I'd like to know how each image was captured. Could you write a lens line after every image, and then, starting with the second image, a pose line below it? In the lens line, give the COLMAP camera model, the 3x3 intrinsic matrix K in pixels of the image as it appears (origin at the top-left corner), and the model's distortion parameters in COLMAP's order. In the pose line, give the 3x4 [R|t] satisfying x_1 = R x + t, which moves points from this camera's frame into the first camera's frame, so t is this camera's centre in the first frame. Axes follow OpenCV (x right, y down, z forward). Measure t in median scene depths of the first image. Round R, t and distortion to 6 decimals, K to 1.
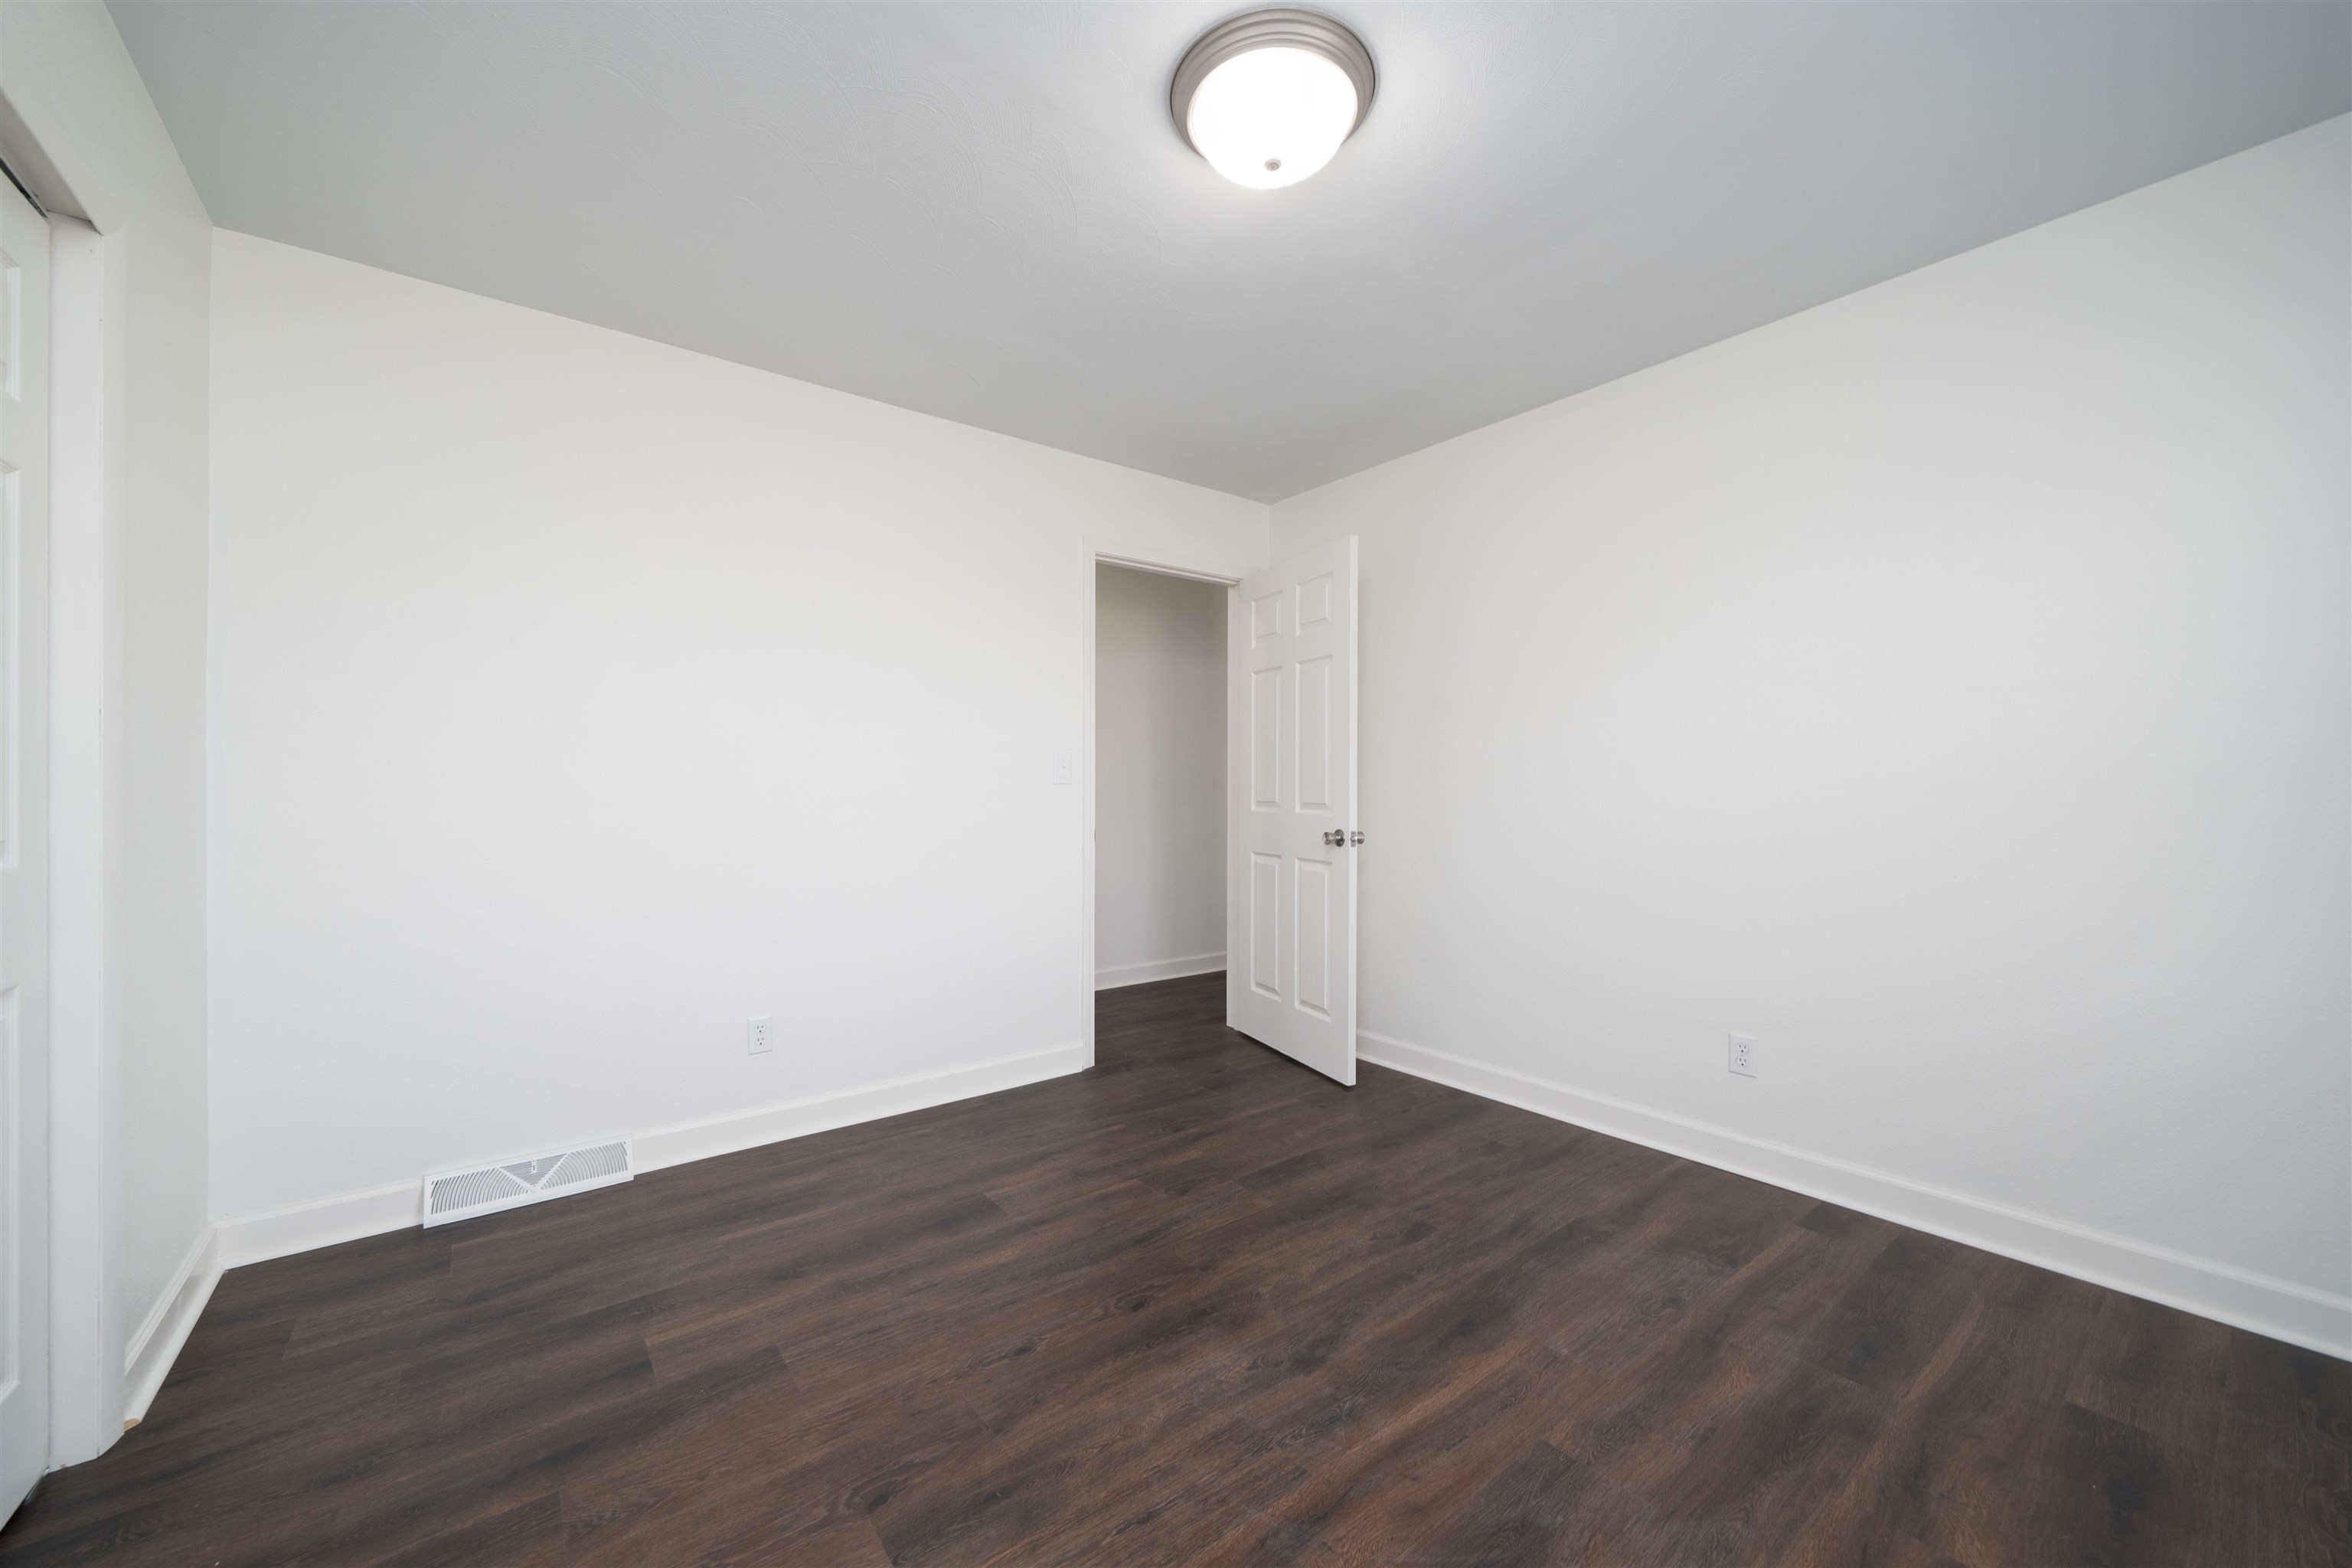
lens RADIAL K [[892.0, 0, 1172.8], [0, 892.0, 793.0], [0, 0, 1]] dist [-0.003727, 0.000633]
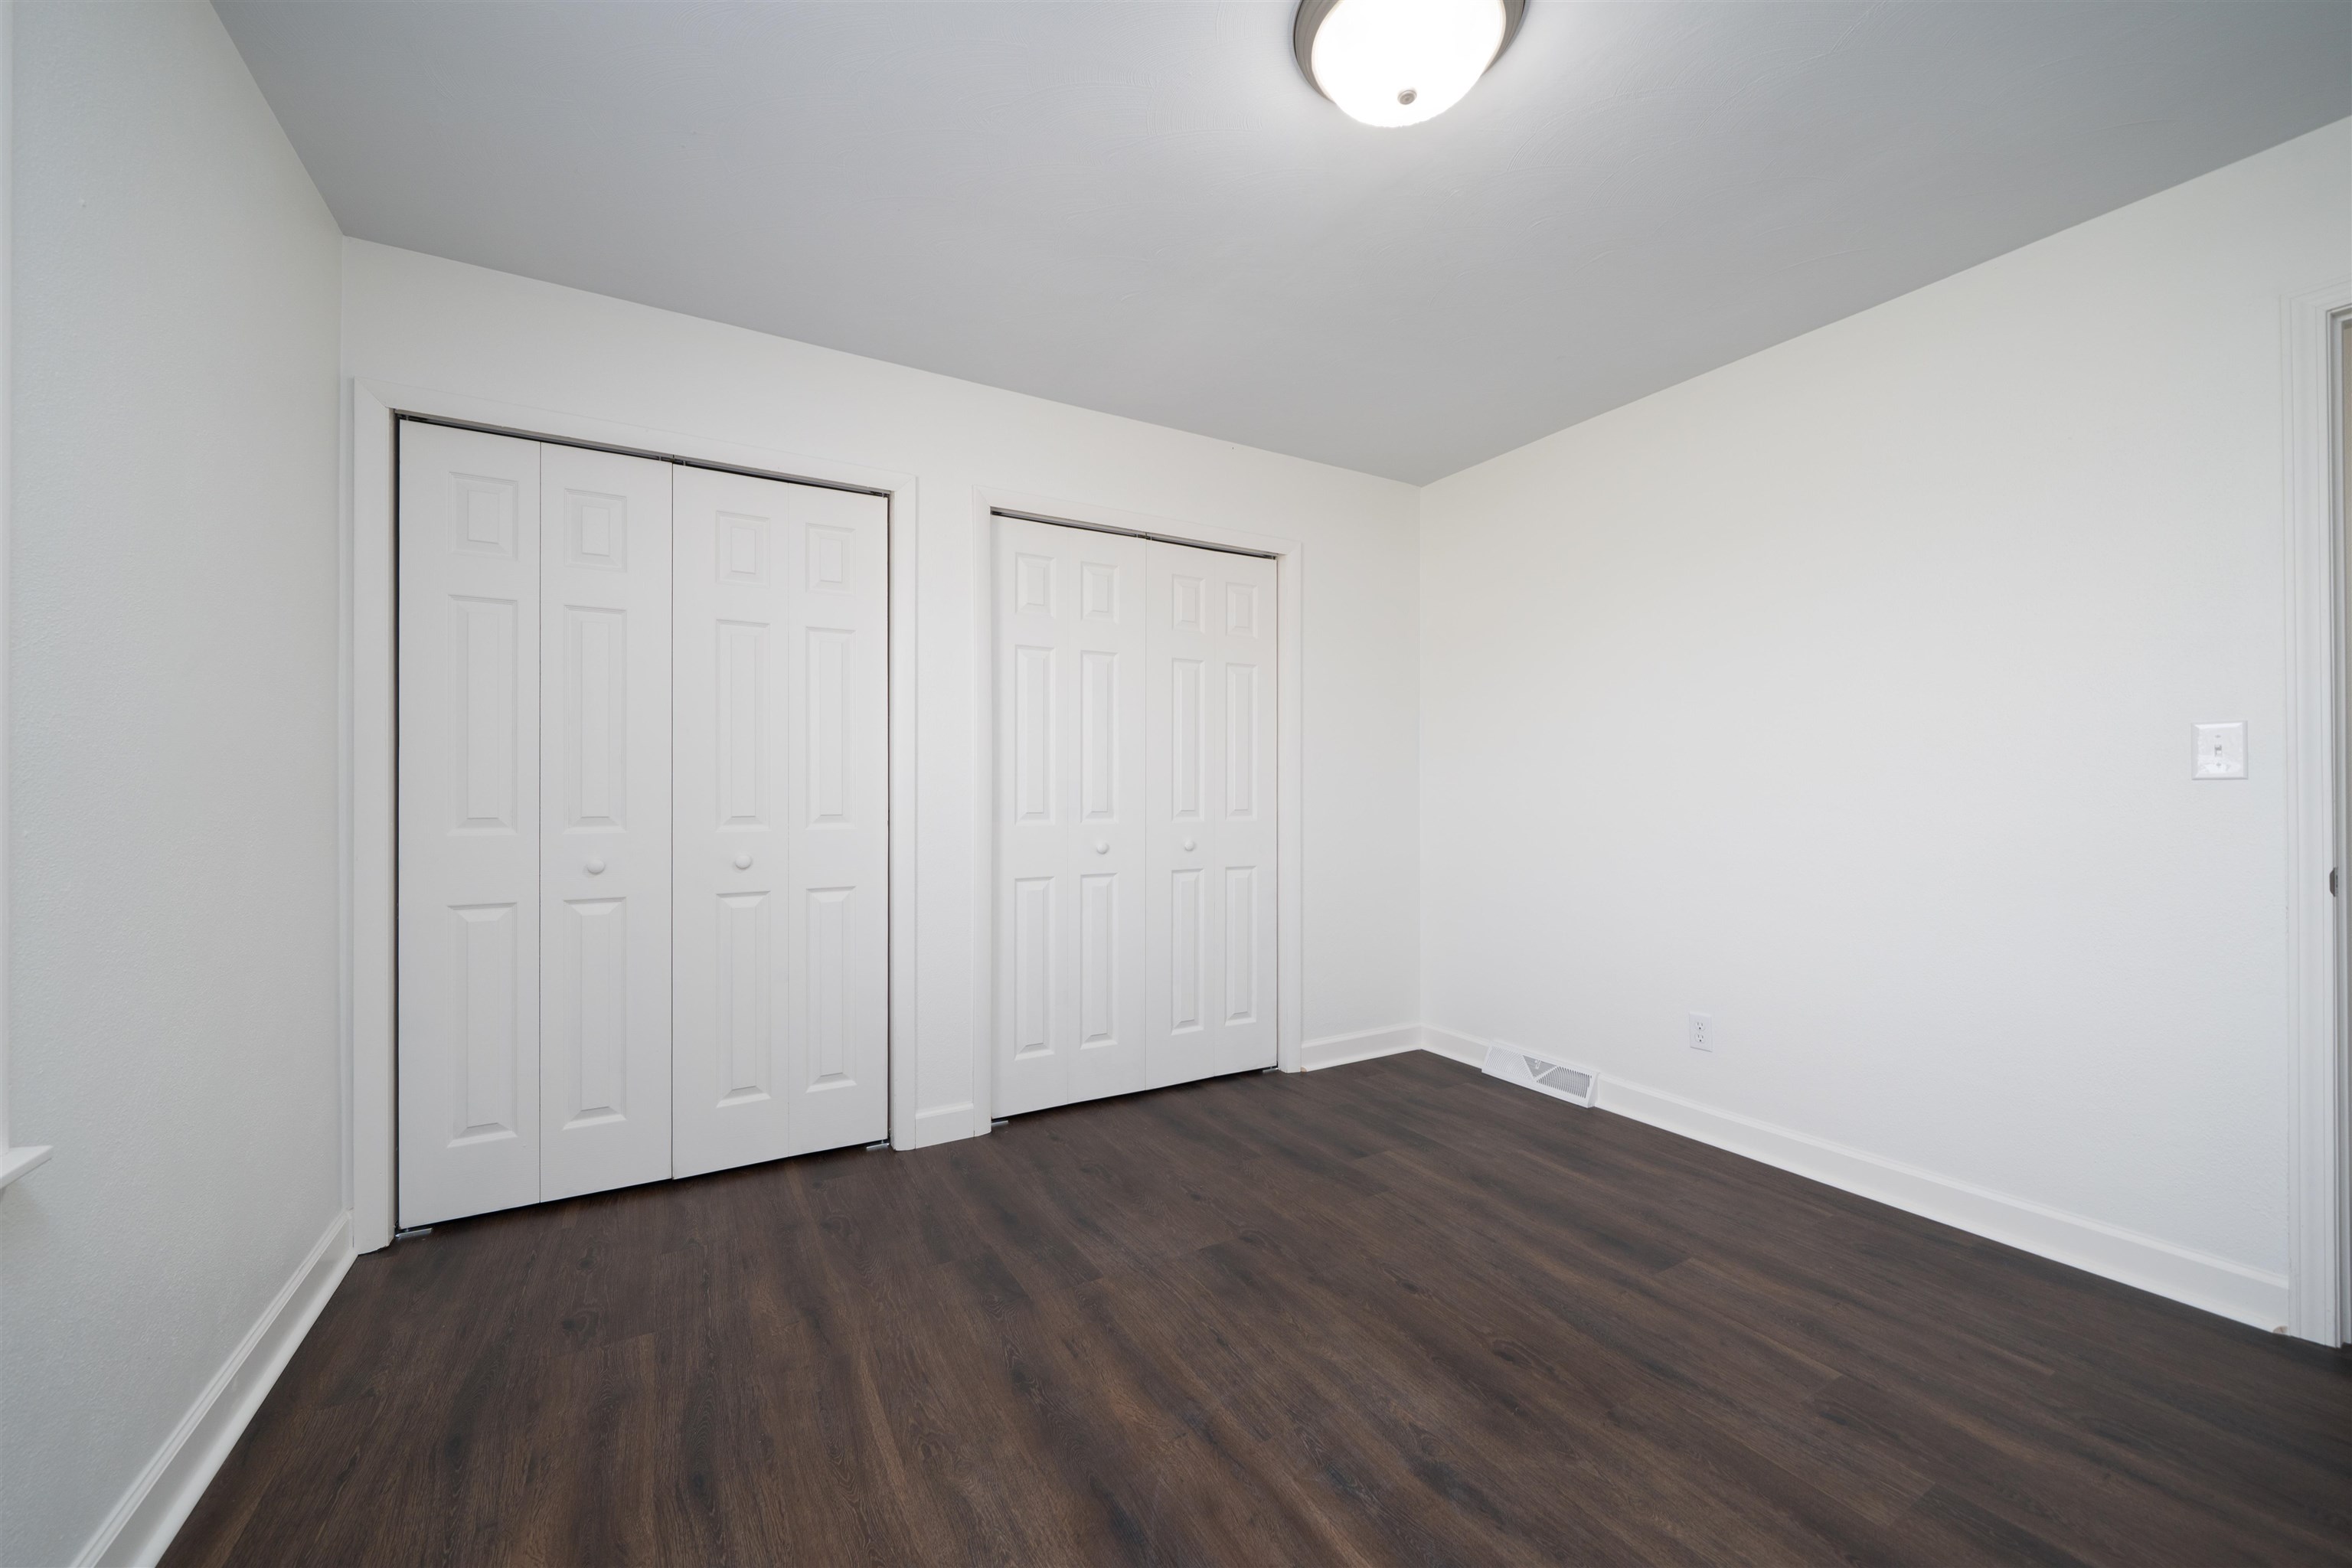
lens RADIAL K [[892.0, 0, 1163.6], [0, 892.0, 782.4], [0, 0, 1]] dist [-0.003727, 0.000633]
pose [[-0.143195, -0.007300, -0.989668, 0.948208], [-0.005116, 0.999965, -0.006636, -0.006567], [0.989681, 0.004113, -0.143227, 0.803125]]
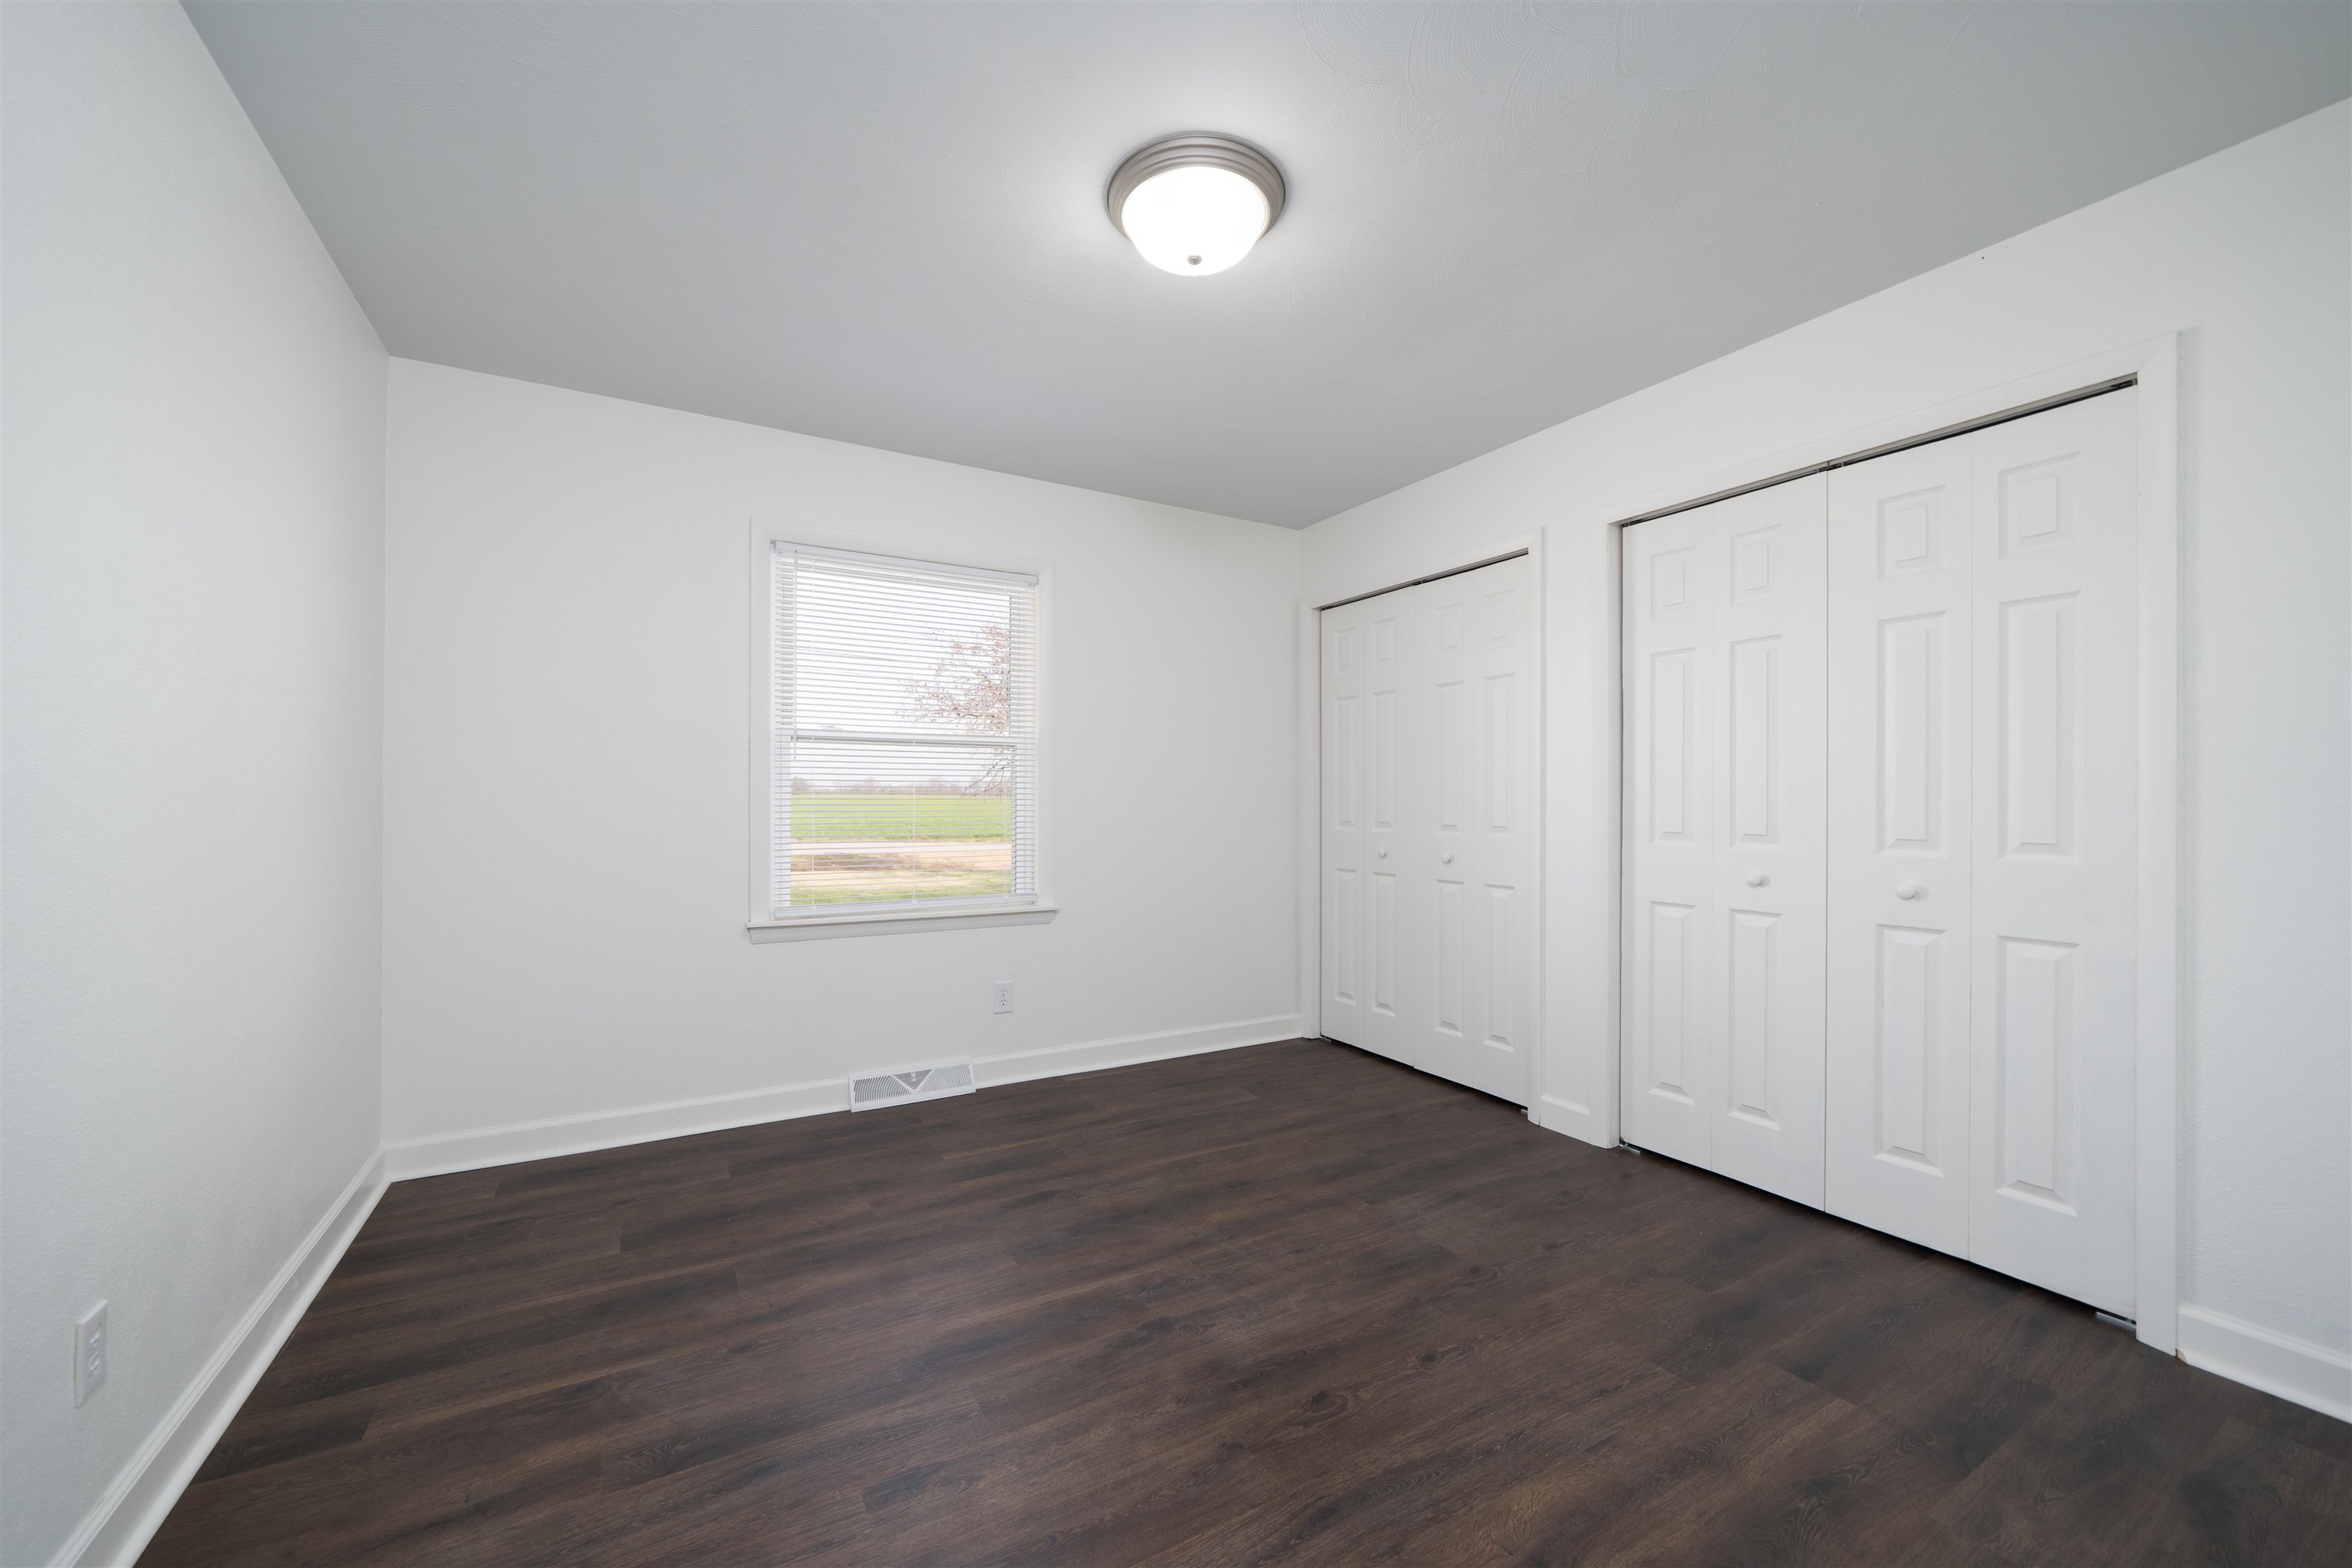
lens RADIAL K [[892.0, 0, 1161.4], [0, 892.0, 793.8], [0, 0, 1]] dist [-0.003727, 0.000633]
pose [[-0.989869, -0.003189, 0.141945, -0.007419], [-0.003916, 0.999981, -0.004841, -0.014489], [-0.141927, -0.005347, -0.989863, 1.947644]]
